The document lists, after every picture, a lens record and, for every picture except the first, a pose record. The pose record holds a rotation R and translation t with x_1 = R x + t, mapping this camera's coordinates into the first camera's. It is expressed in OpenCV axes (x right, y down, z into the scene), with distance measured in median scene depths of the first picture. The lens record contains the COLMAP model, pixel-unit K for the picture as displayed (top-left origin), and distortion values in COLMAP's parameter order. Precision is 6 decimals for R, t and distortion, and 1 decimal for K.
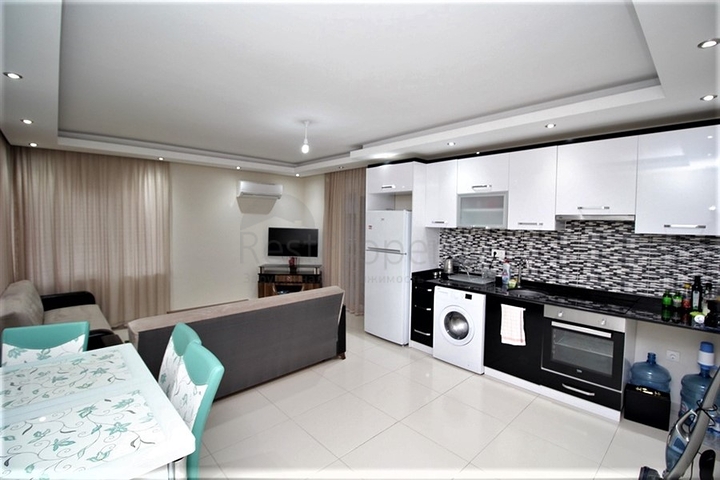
lens RADIAL K [[334.5, 0, 362.6], [0, 334.5, 239.9], [0, 0, 1]] dist [-0.015287, -0.000151]
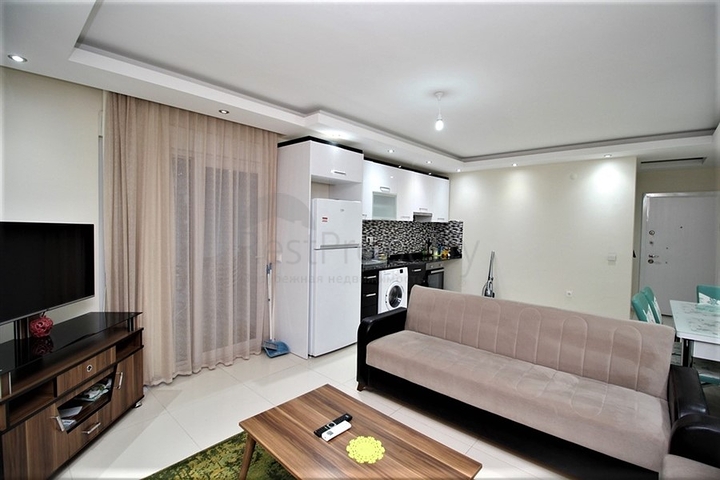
lens RADIAL K [[334.5, 0, 361.0], [0, 334.5, 238.6], [0, 0, 1]] dist [-0.015287, -0.000151]
pose [[-0.085806, -0.058272, 0.994606, -0.891964], [0.040232, 0.997271, 0.061899, -0.045356], [-0.995499, 0.045327, -0.083227, 1.133939]]
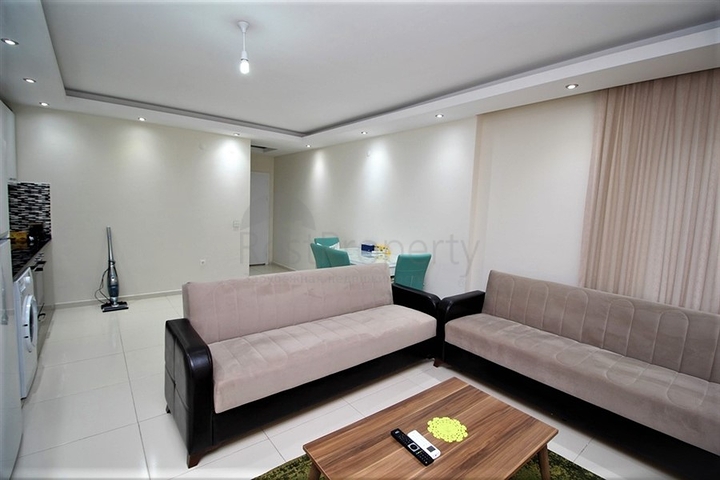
lens RADIAL K [[334.5, 0, 362.9], [0, 334.5, 239.2], [0, 0, 1]] dist [-0.015287, -0.000151]
pose [[-0.996817, -0.058145, 0.054538, -0.408222], [-0.048802, 0.986029, 0.159267, -0.053408], [-0.063037, 0.156099, -0.985728, 1.479438]]
